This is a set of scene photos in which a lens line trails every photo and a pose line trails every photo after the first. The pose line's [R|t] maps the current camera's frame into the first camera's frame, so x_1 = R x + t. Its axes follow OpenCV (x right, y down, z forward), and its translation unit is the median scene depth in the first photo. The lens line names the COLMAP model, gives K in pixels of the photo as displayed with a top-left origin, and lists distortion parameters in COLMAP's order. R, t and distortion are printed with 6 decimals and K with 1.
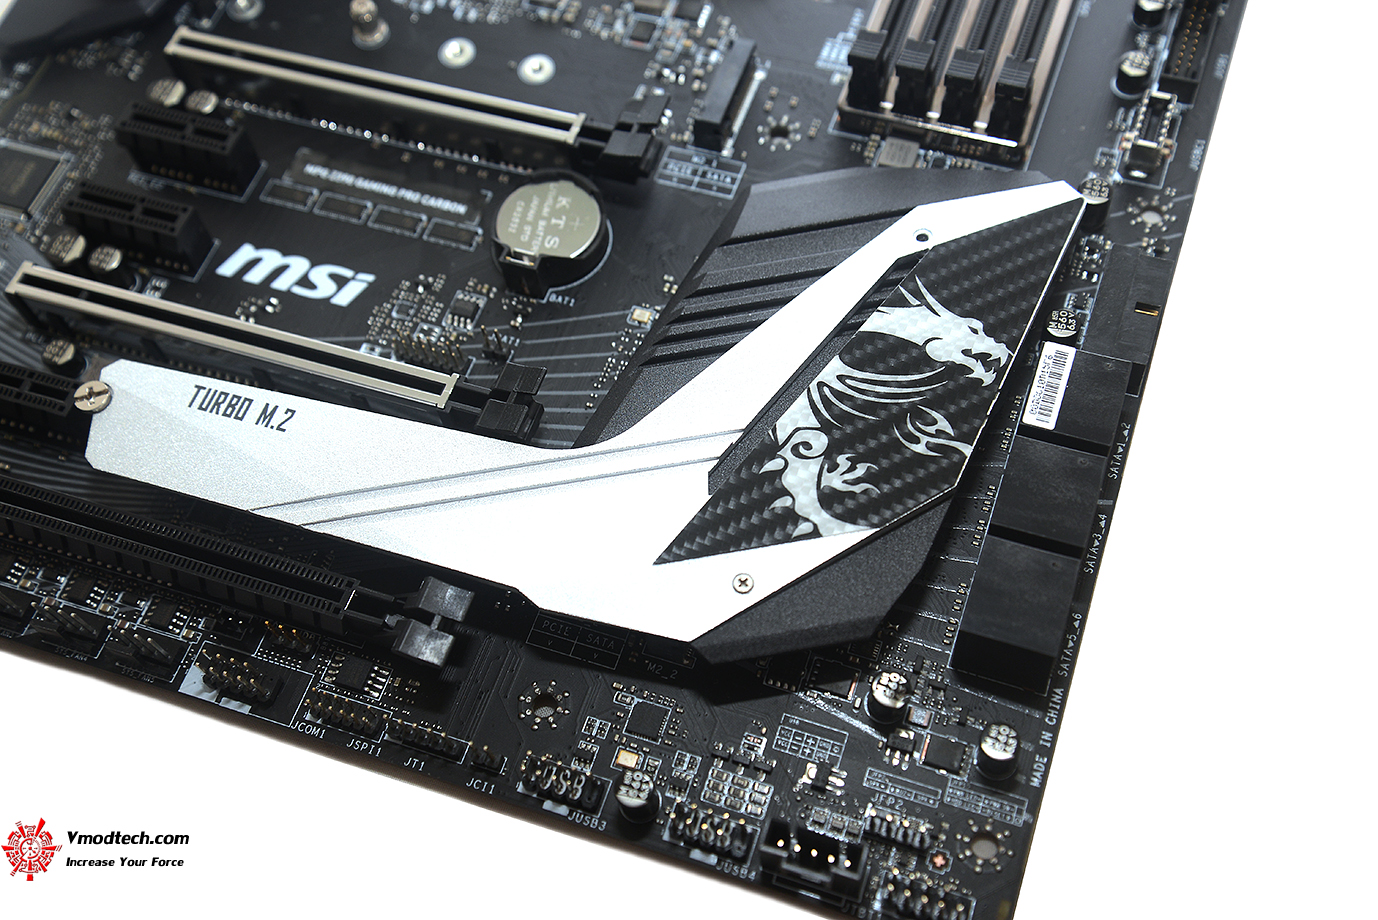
lens RADIAL K [[1581.0, 0, 690.2], [0, 1581.0, 453.2], [0, 0, 1]] dist [0.055678, 0.000000]
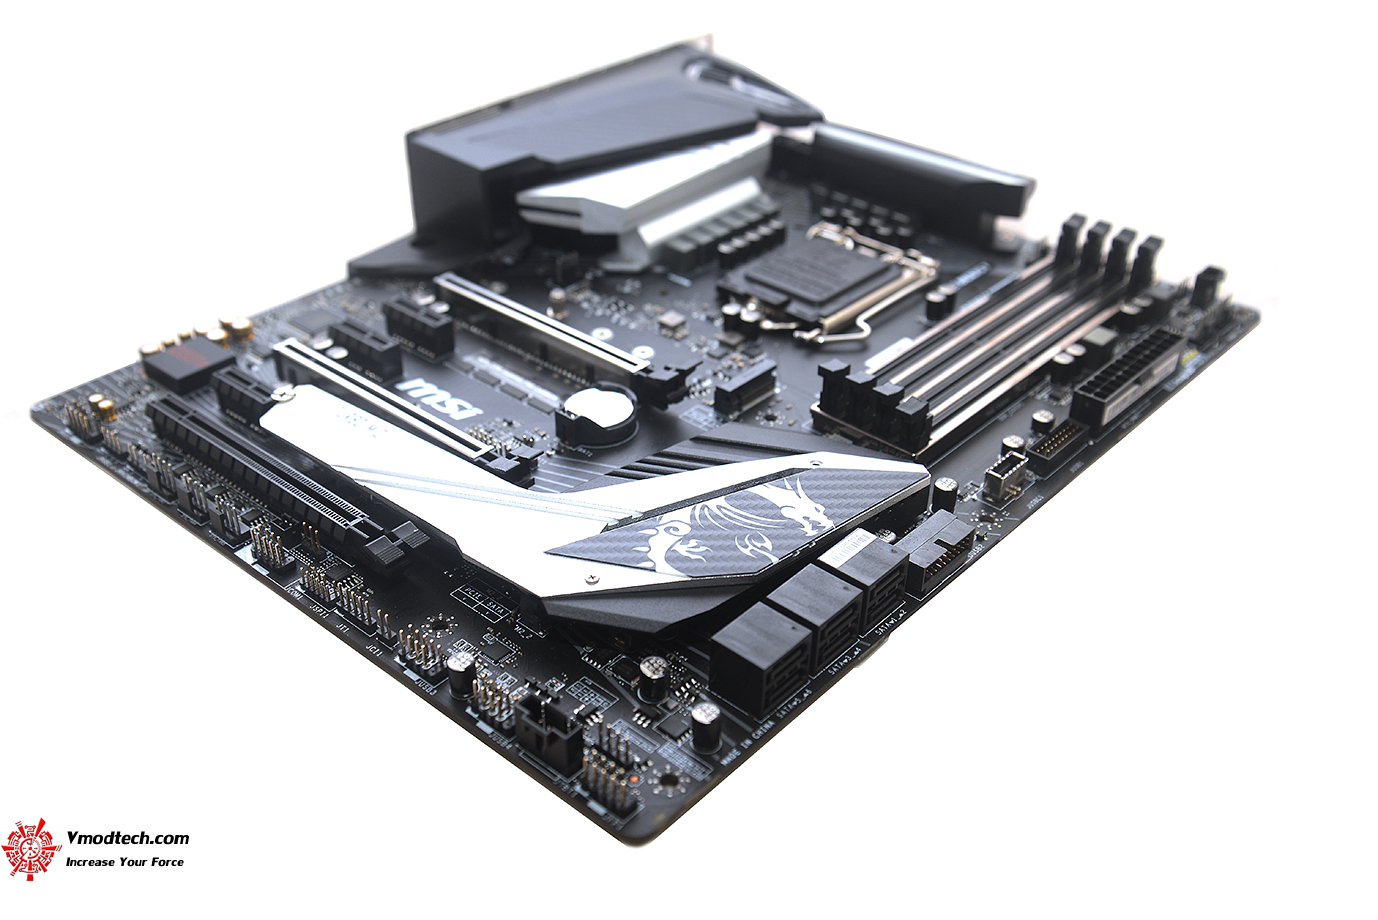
lens RADIAL K [[1410.9, 0, 694.3], [0, 1410.9, 460.3], [0, 0, 1]] dist [0.016593, 0.000000]
pose [[0.923759, 0.287188, -0.253364, 0.347696], [-0.369385, 0.842809, -0.391445, 0.386046], [0.101119, 0.455189, 0.884634, -0.157595]]
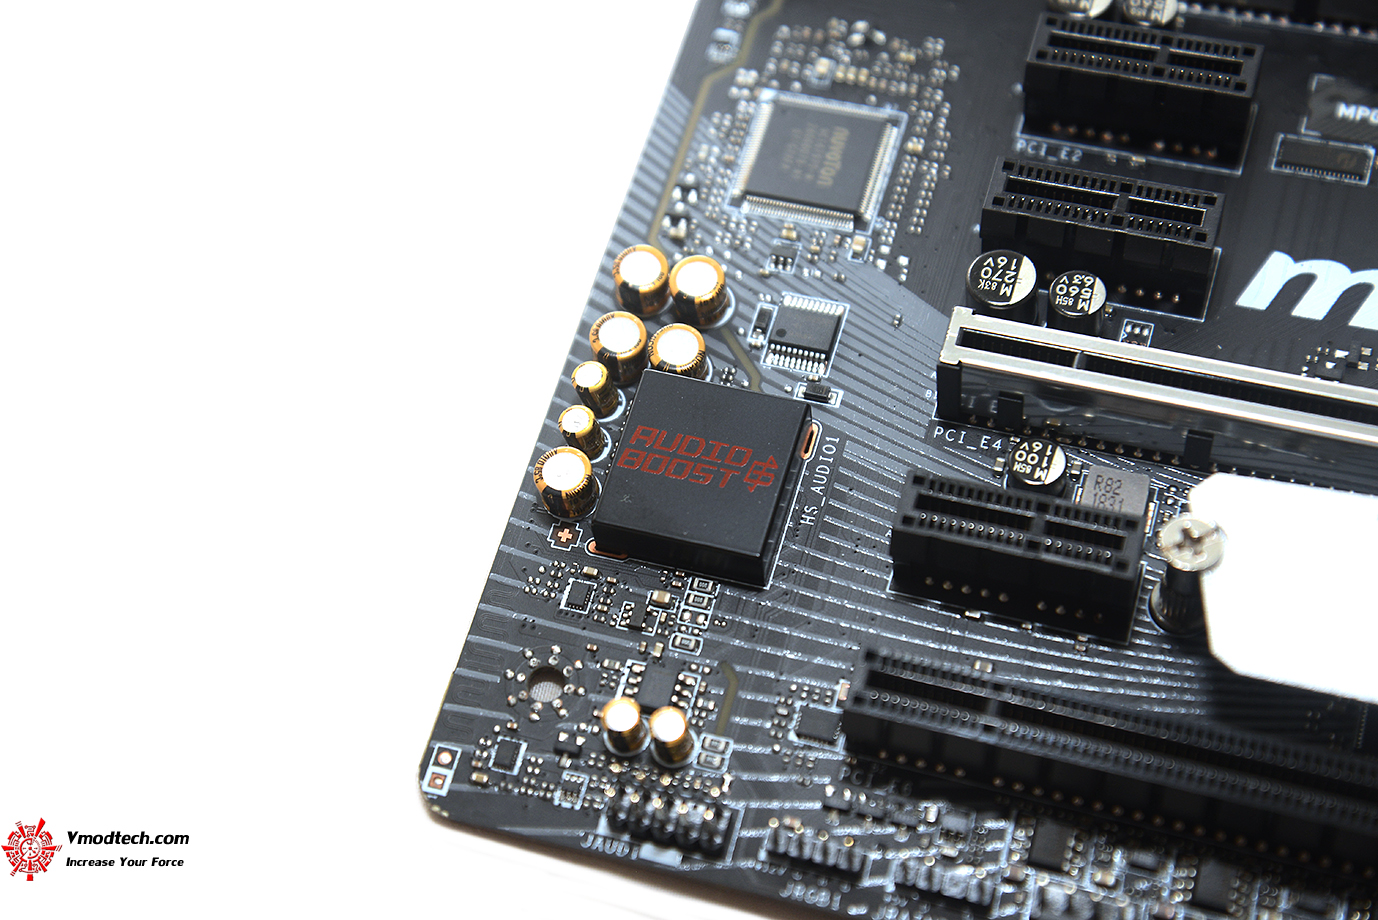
lens RADIAL K [[2572.9, 0, 662.4], [0, 2572.9, 427.5], [0, 0, 1]] dist [0.259789, 0.000000]
pose [[0.998812, -0.048279, 0.006629, -0.525539], [0.048347, 0.998775, -0.010520, -0.070782], [-0.006113, 0.010827, 0.999923, 0.059807]]
